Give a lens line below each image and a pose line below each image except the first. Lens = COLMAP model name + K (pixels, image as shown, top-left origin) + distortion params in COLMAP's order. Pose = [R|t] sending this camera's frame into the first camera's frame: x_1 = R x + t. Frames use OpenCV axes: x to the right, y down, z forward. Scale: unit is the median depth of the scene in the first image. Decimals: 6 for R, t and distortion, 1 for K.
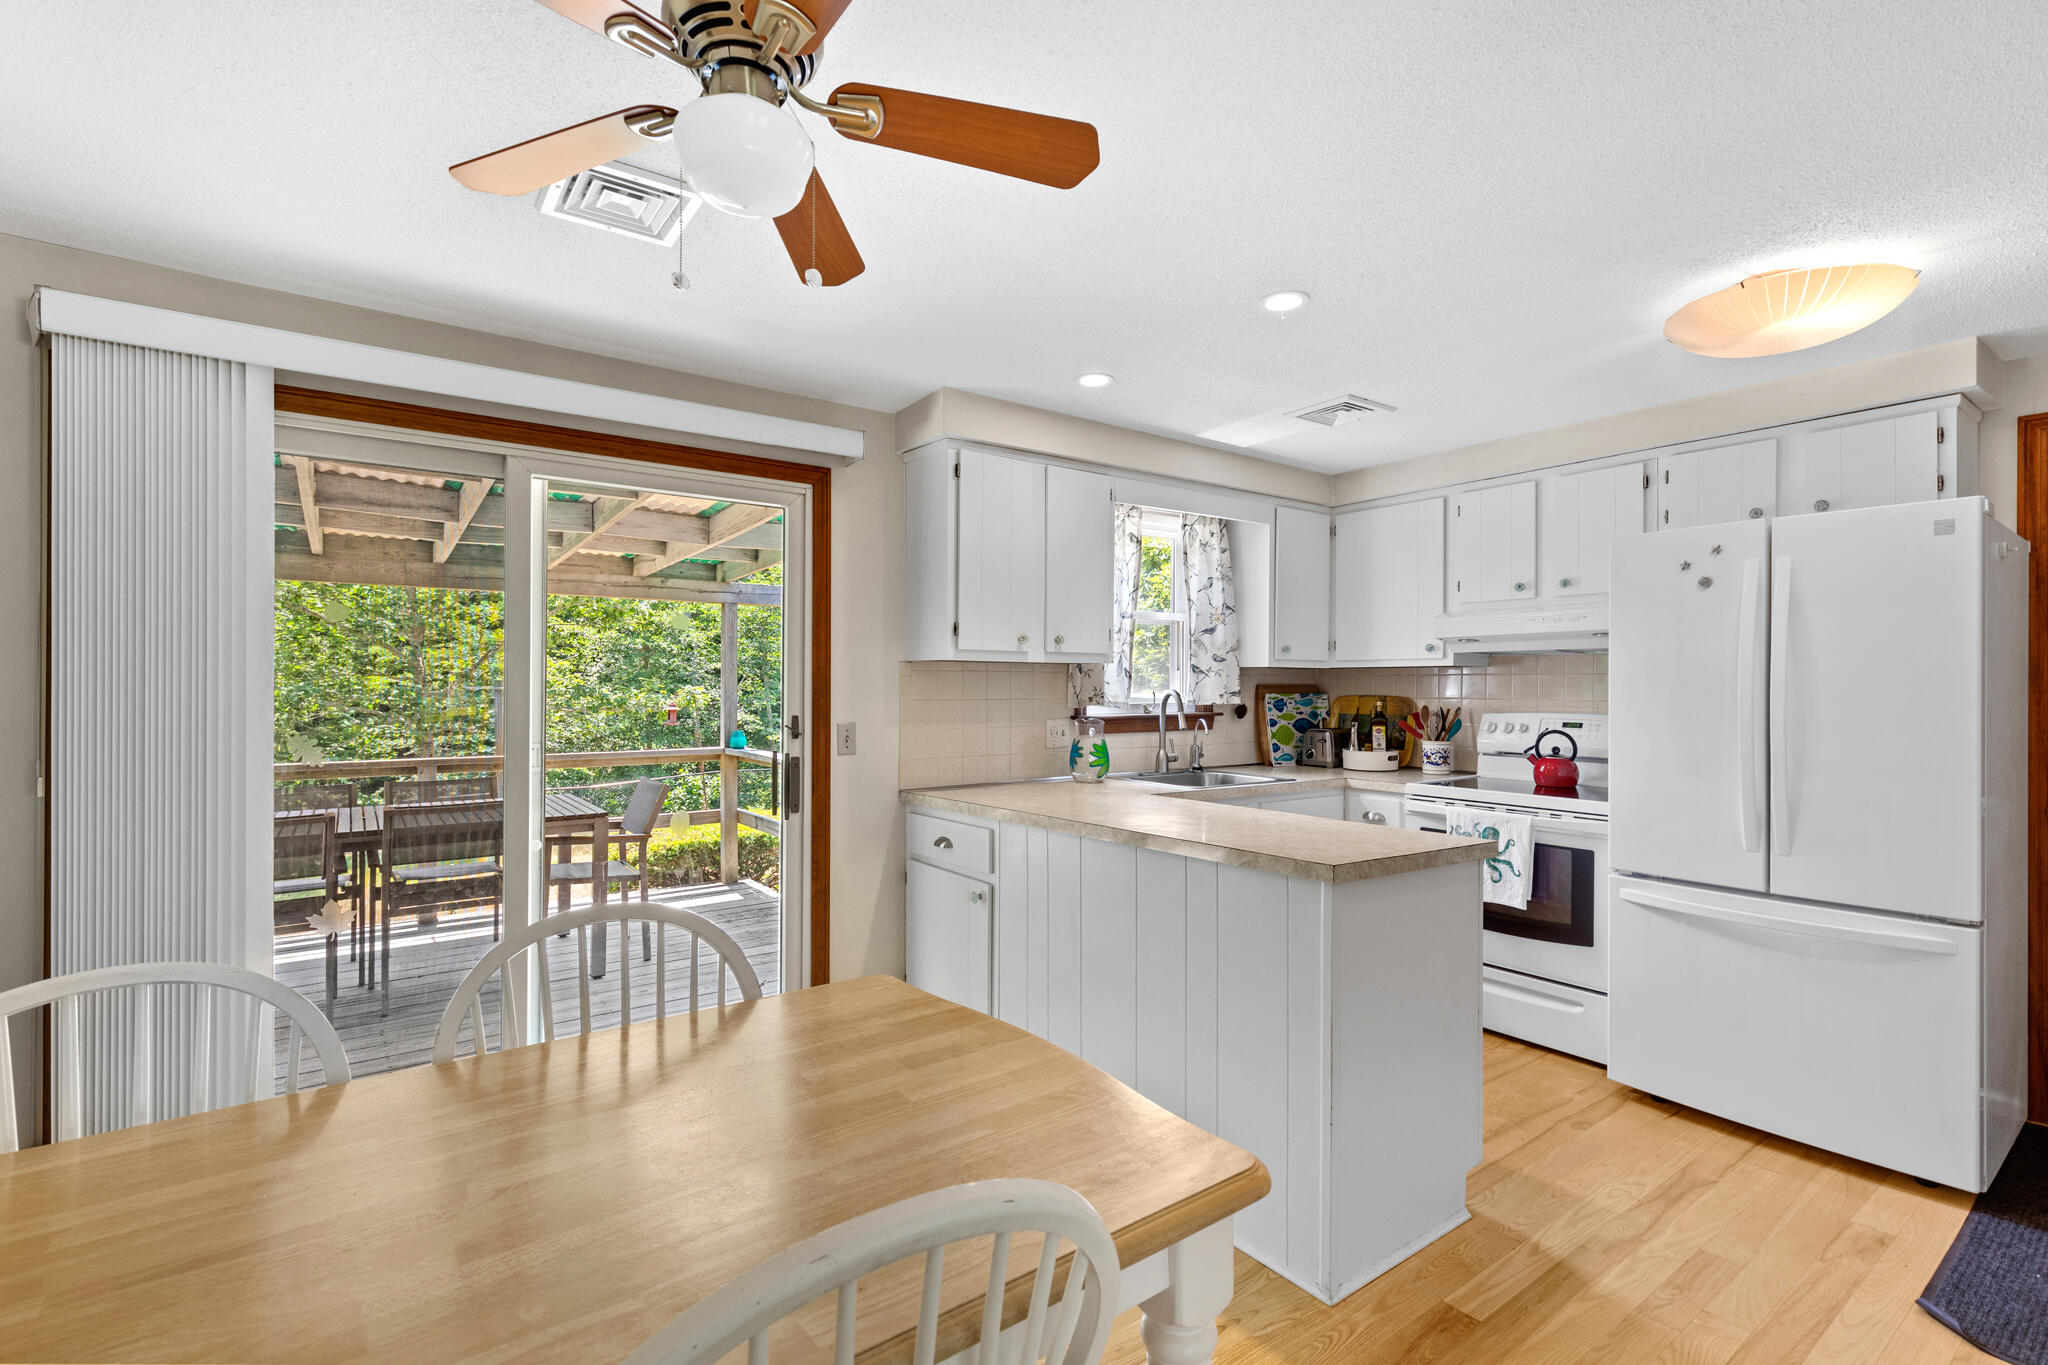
lens RADIAL K [[926.8, 0, 1027.7], [0, 926.8, 683.8], [0, 0, 1]] dist [0.013932, -0.003851]
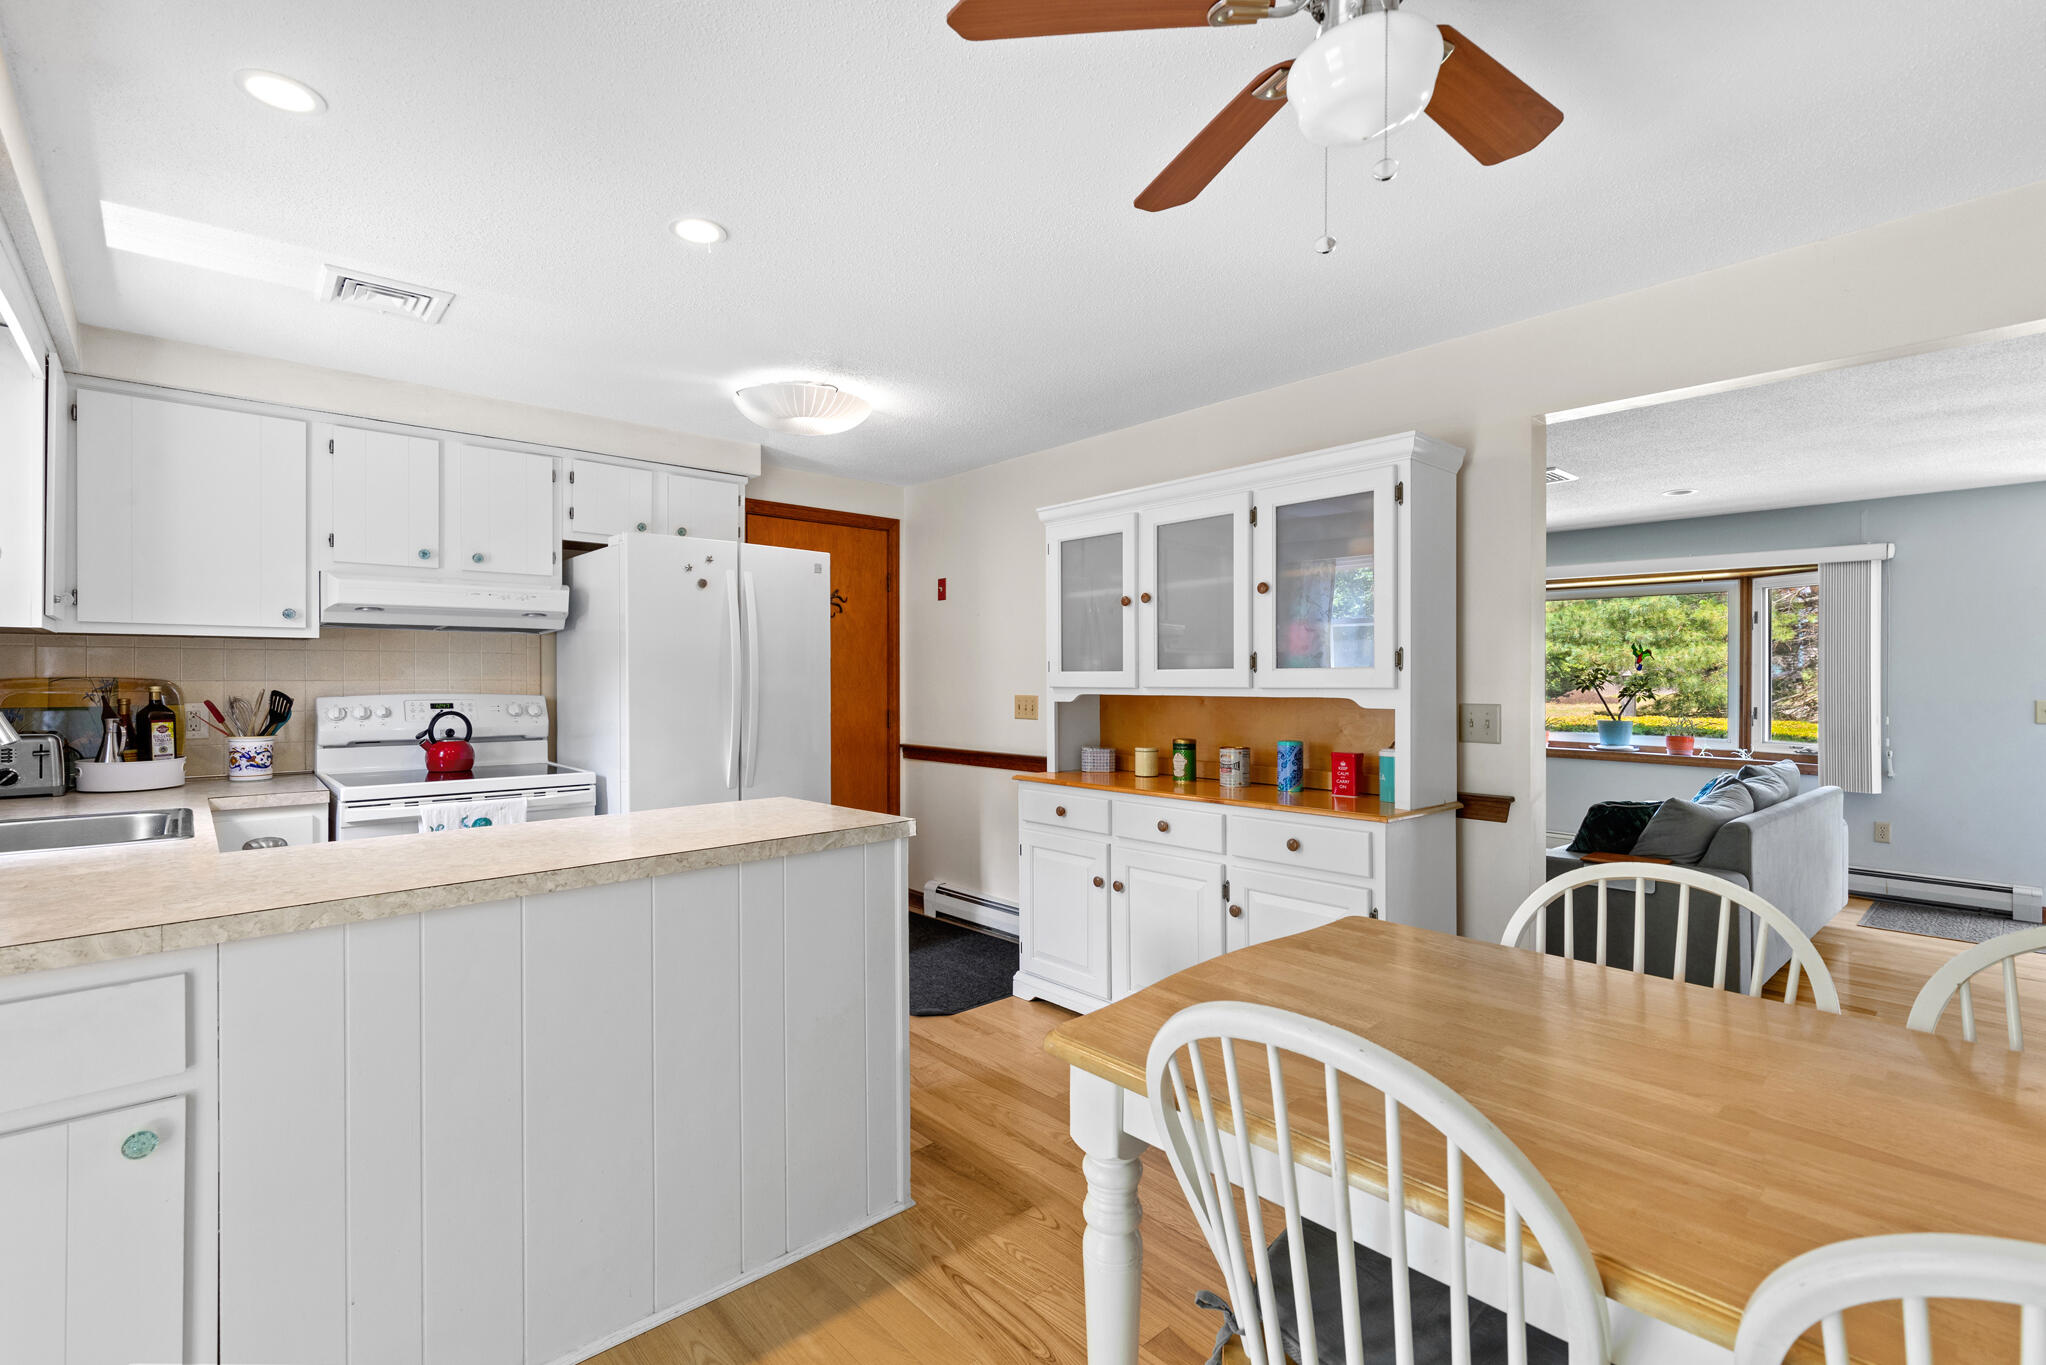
lens RADIAL K [[925.9, 0, 1026.3], [0, 925.9, 680.5], [0, 0, 1]] dist [0.013932, -0.003851]
pose [[-0.101276, -0.009270, 0.994815, -0.406633], [-0.005184, 0.999948, 0.008790, 0.006725], [-0.994845, -0.004267, -0.101318, 0.488549]]
